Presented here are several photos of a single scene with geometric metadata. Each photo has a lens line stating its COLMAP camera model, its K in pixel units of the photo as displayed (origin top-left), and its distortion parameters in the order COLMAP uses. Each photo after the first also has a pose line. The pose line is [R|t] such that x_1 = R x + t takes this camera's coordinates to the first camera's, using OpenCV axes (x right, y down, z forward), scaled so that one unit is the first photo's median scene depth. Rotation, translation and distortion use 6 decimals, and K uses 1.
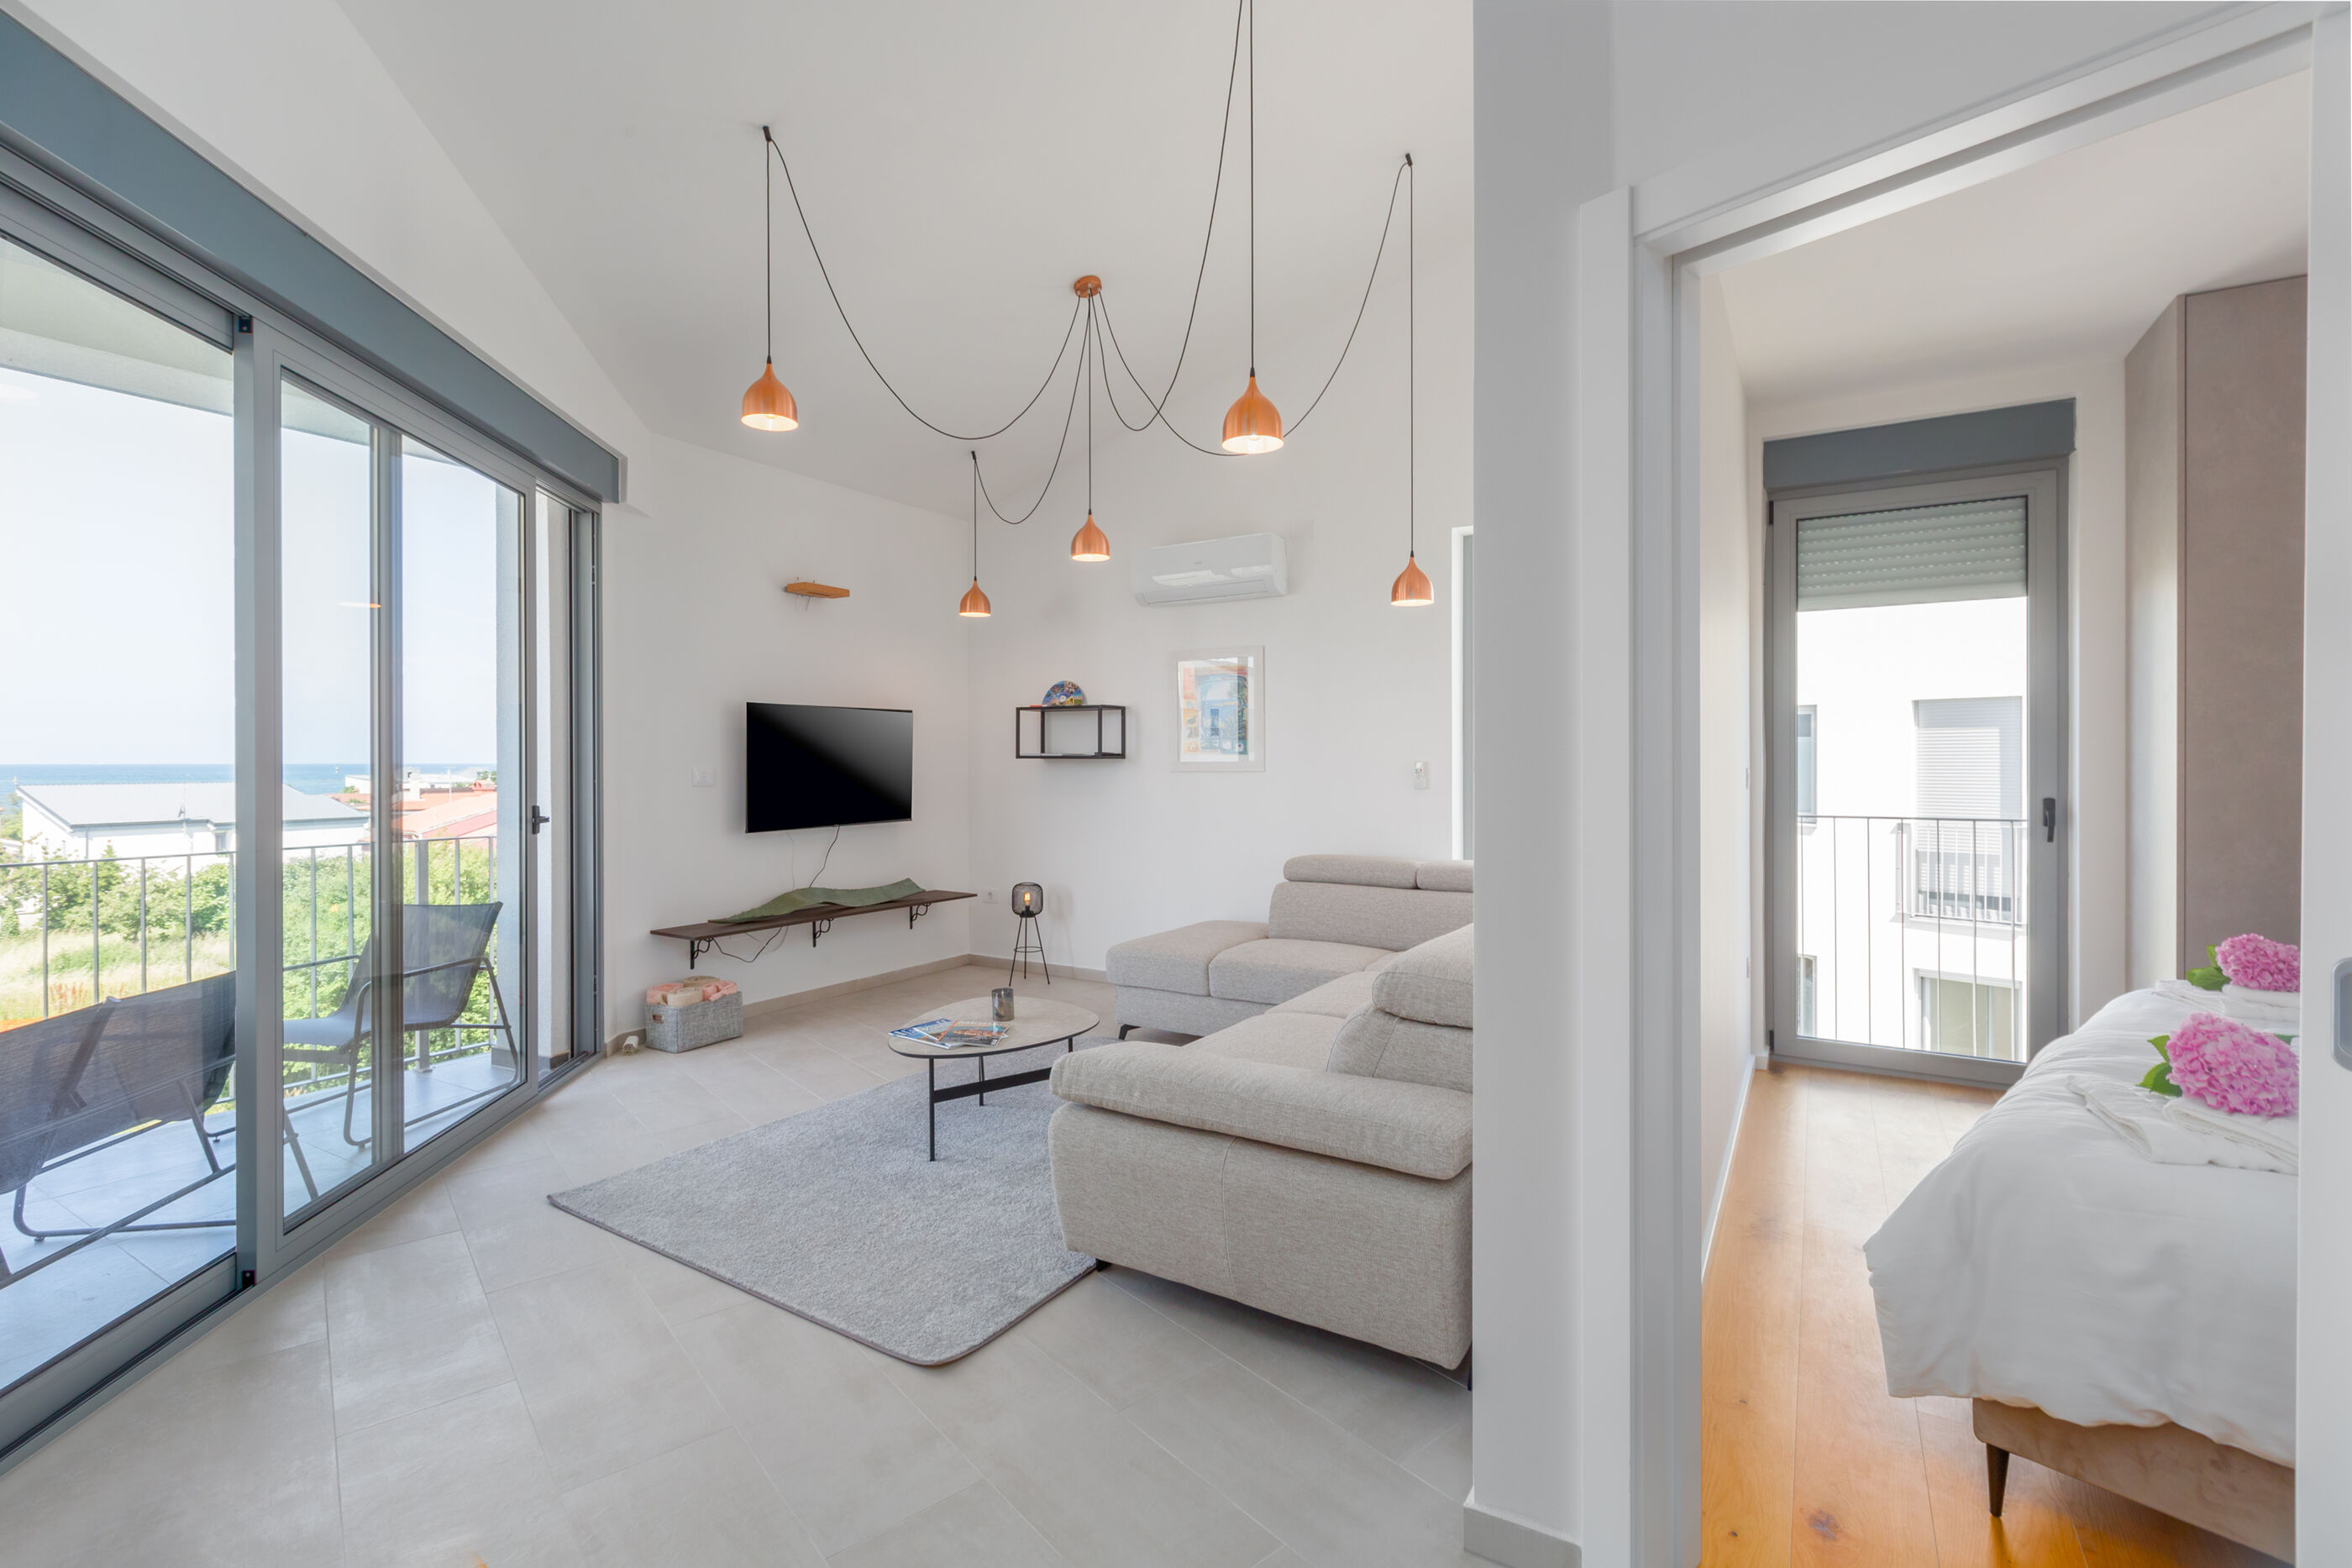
lens RADIAL K [[1074.7, 0, 1133.9], [0, 1074.7, 771.4], [0, 0, 1]] dist [0.005403, -0.002118]
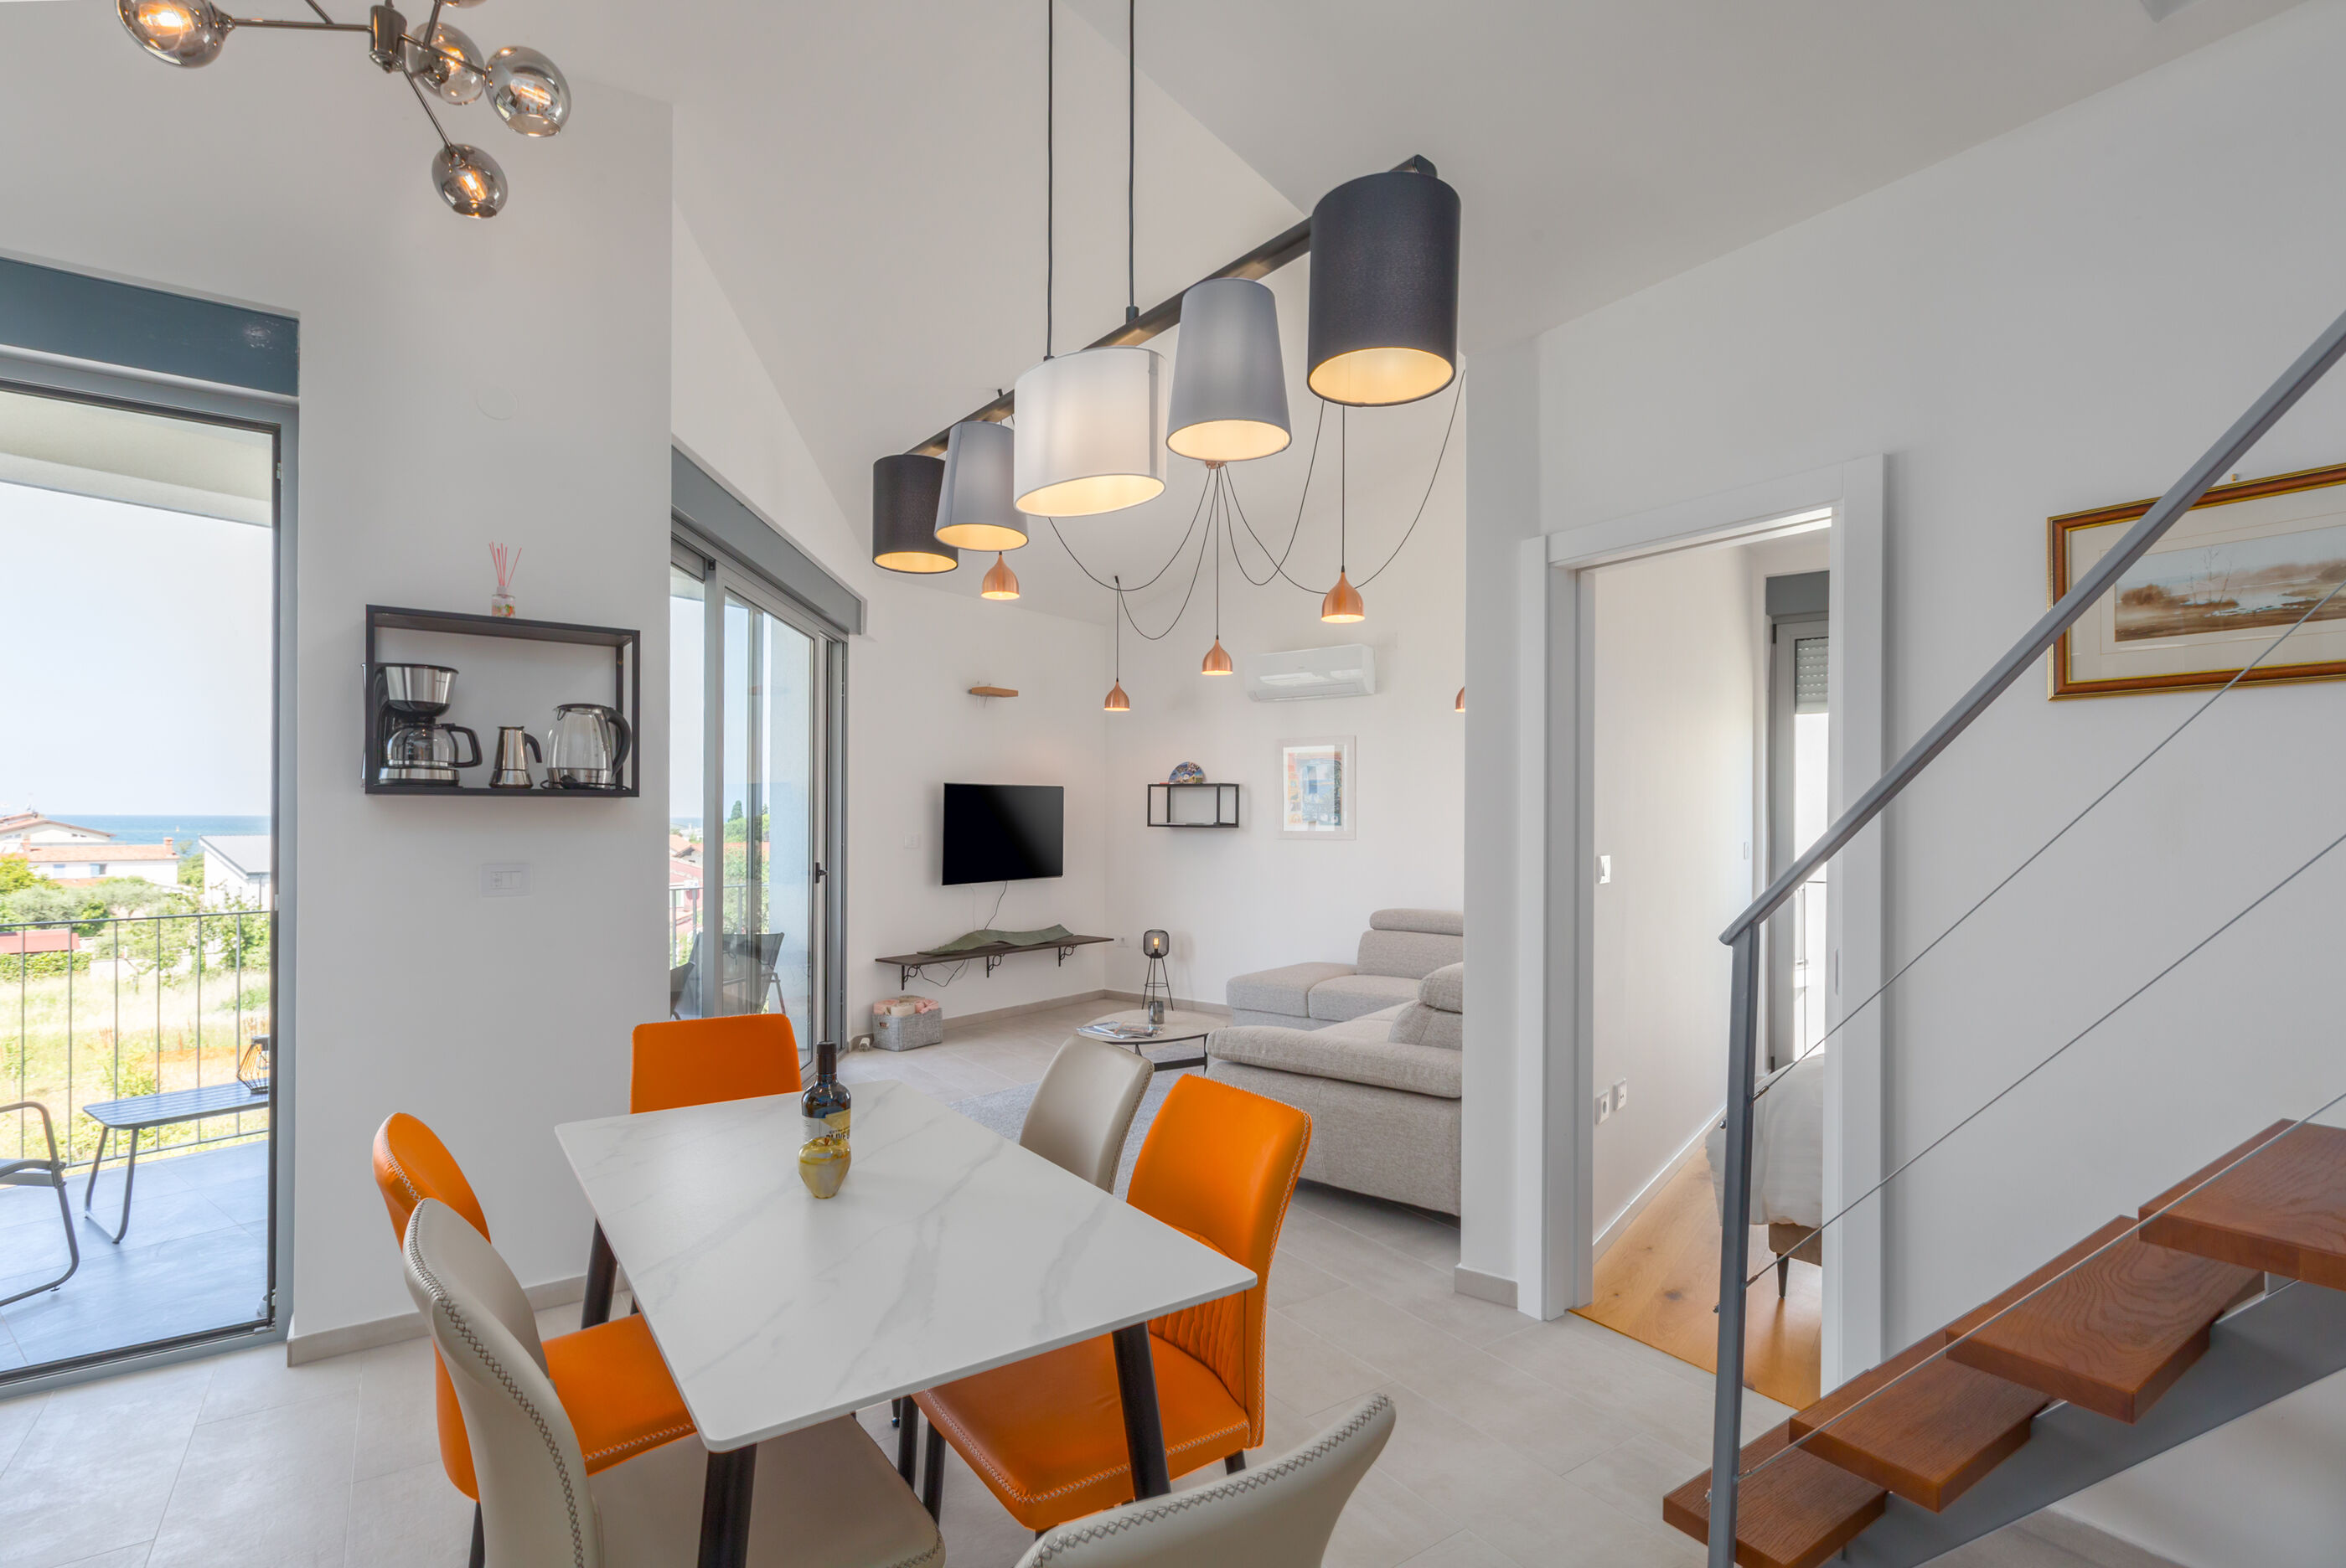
lens RADIAL K [[1071.9, 0, 1158.9], [0, 1071.9, 819.2], [0, 0, 1]] dist [0.005403, -0.002118]
pose [[0.998013, 0.006441, -0.062671, -0.027834], [-0.007018, 0.999935, -0.008993, -0.012592], [0.062609, 0.009415, 0.997994, -0.294701]]
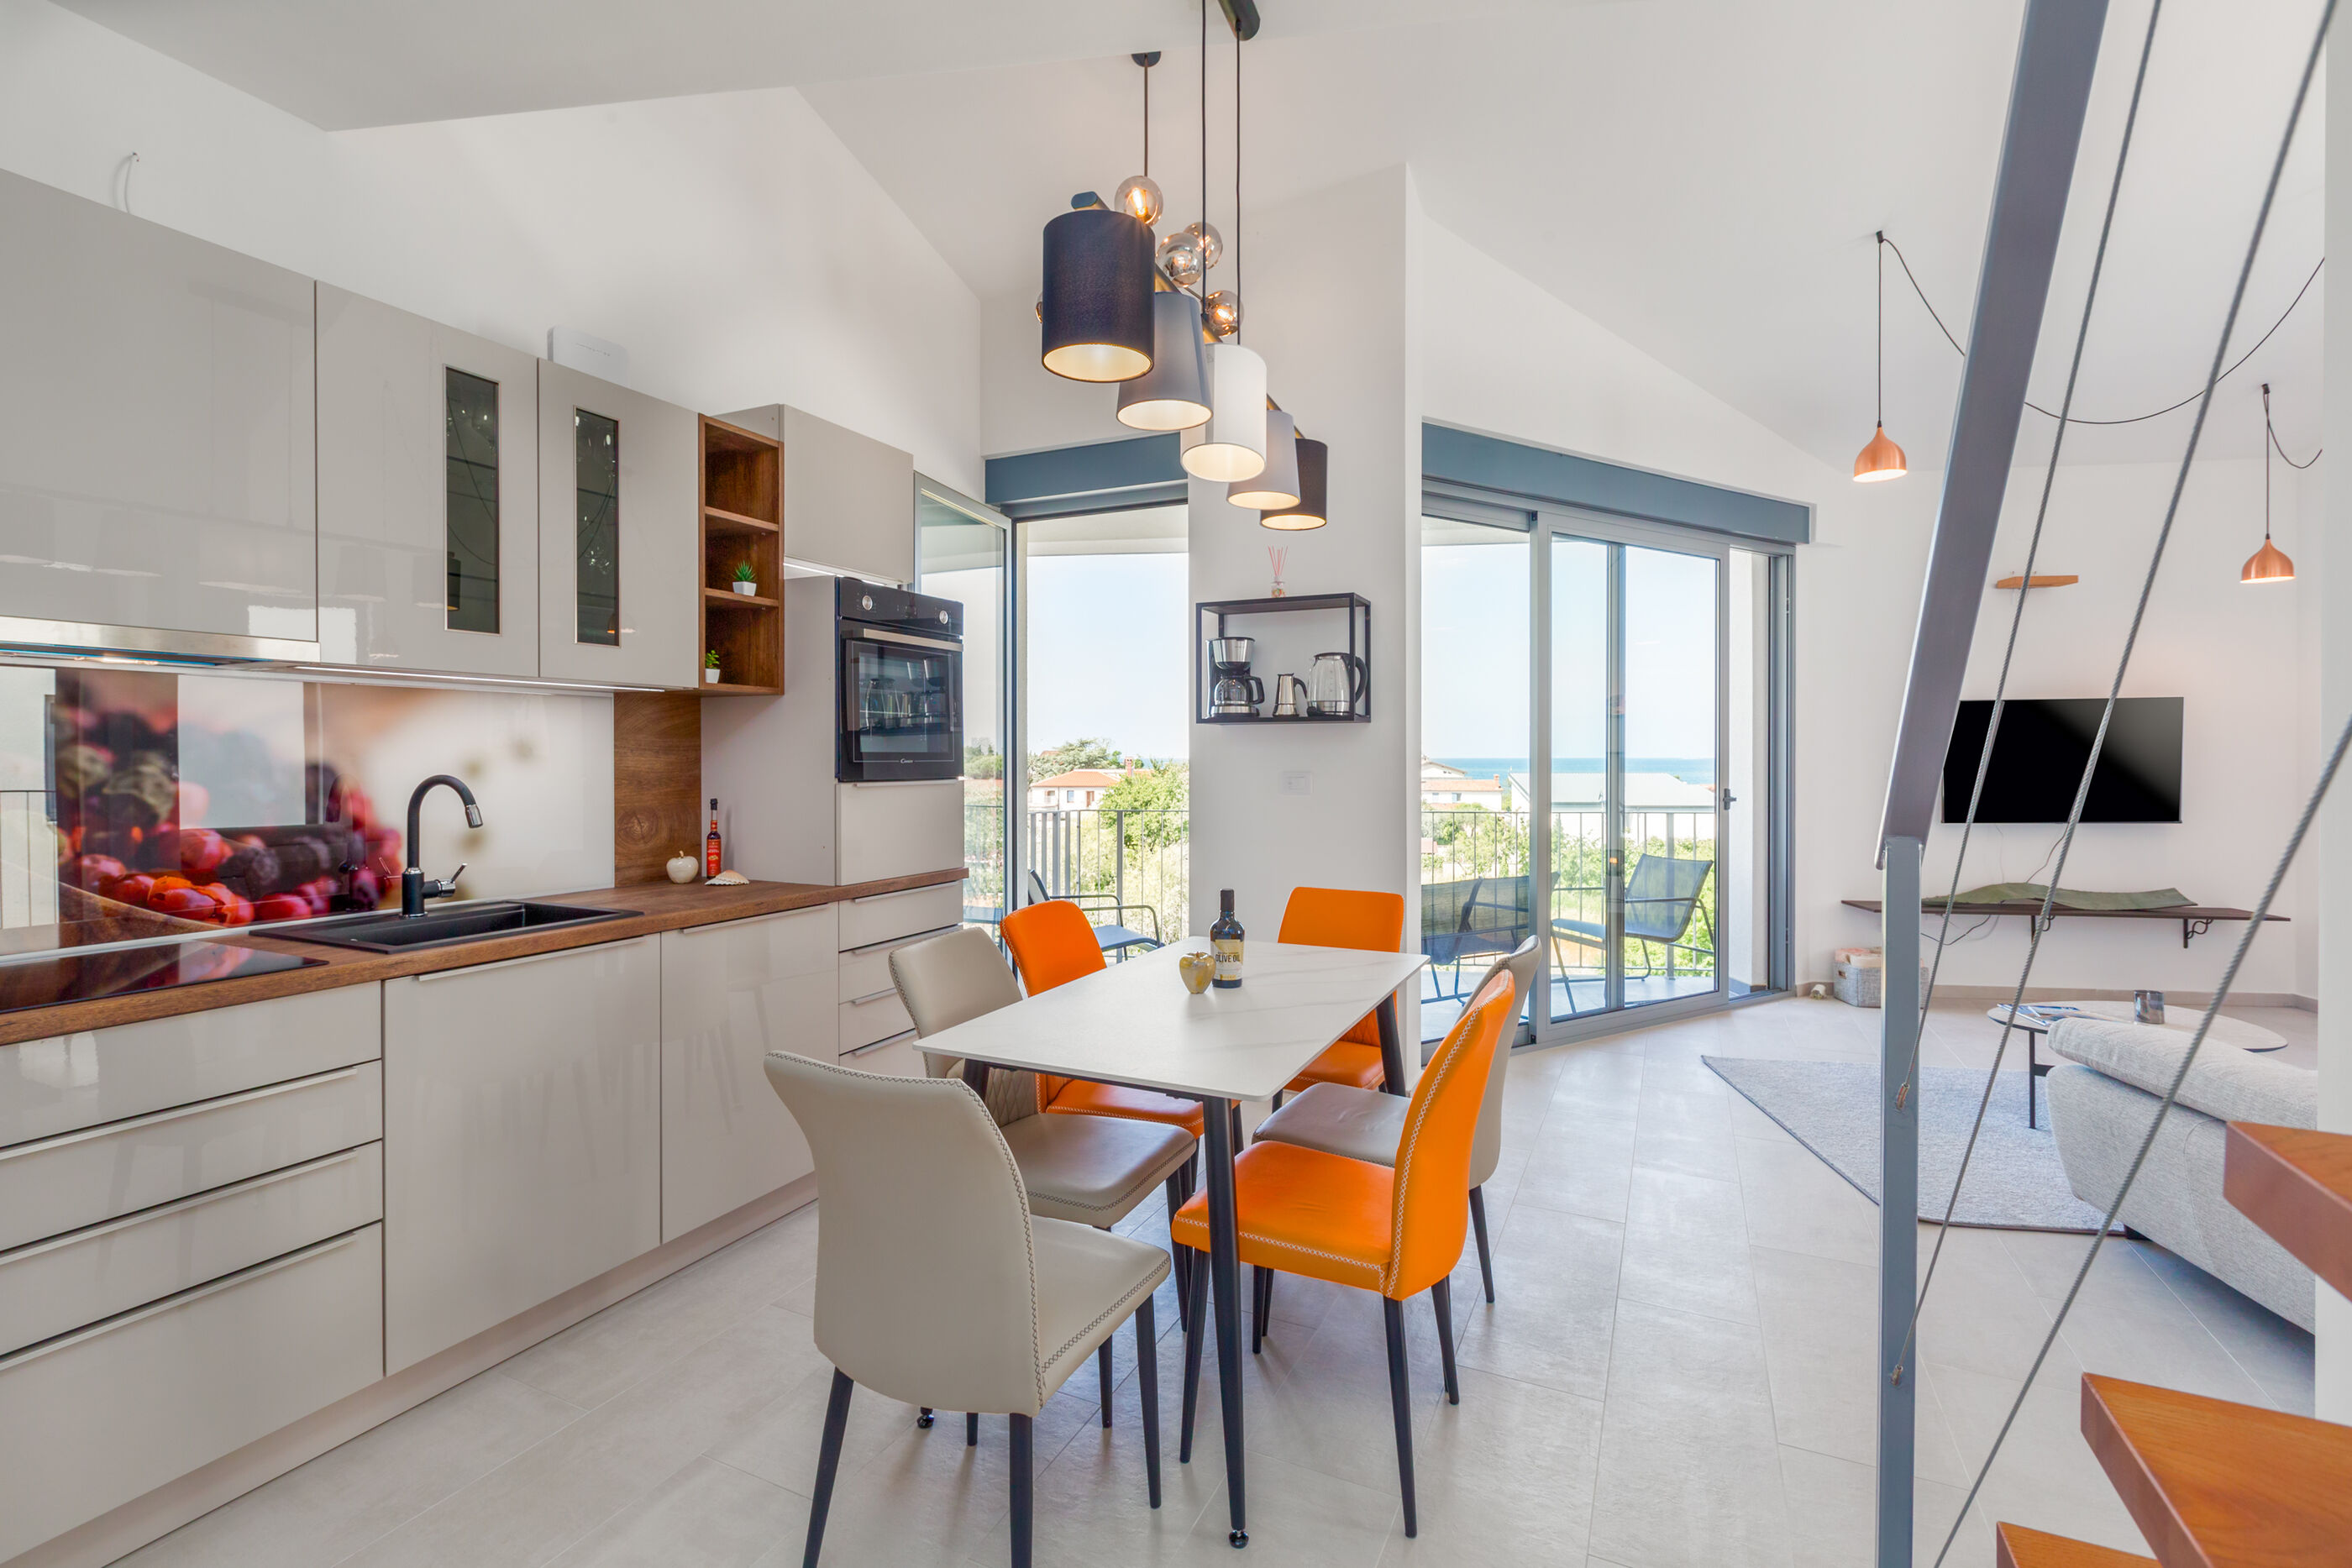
lens RADIAL K [[1074.7, 0, 1160.0], [0, 1074.7, 762.5], [0, 0, 1]] dist [0.005403, -0.002118]
pose [[0.434215, 0.005746, -0.900791, 0.300827], [-0.008956, 0.999958, 0.002062, 0.002696], [0.900765, 0.007172, 0.434248, -0.187770]]
